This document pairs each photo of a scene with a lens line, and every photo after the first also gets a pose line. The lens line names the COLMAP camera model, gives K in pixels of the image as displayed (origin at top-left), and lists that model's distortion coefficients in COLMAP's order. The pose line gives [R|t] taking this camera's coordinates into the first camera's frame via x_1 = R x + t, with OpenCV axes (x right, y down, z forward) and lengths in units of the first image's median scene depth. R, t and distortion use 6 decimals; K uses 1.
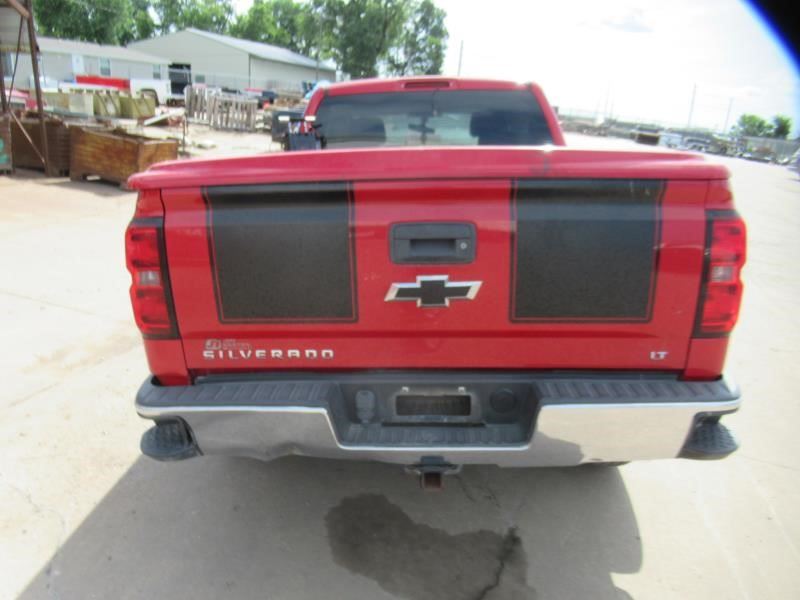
lens RADIAL K [[591.1, 0, 400.0], [0, 591.1, 300.0], [0, 0, 1]] dist [0.048953, -0.000872]
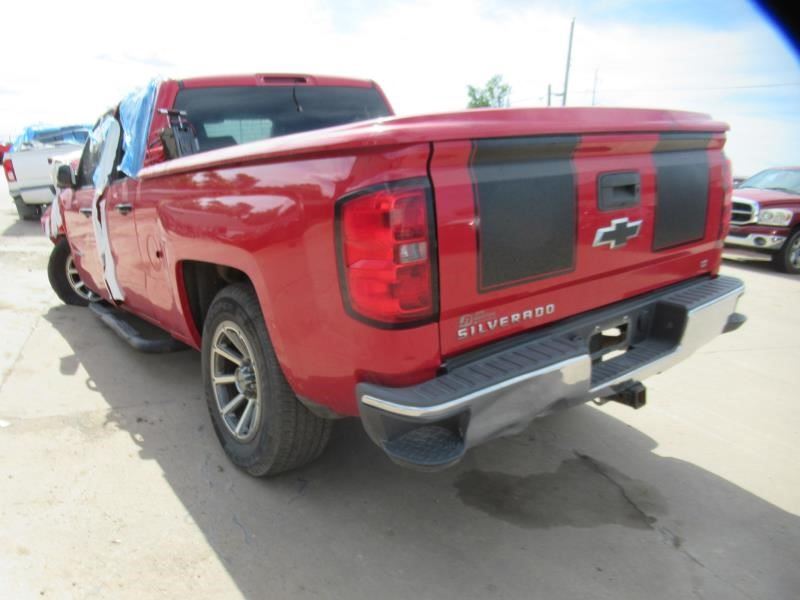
lens RADIAL K [[592.2, 0, 400.0], [0, 592.2, 300.0], [0, 0, 1]] dist [-0.000421, 0.000277]
pose [[0.750926, -0.158333, 0.641125, -0.956336], [0.191526, 0.981322, 0.018022, 0.009865], [-0.632003, 0.109259, 0.767225, 0.383774]]
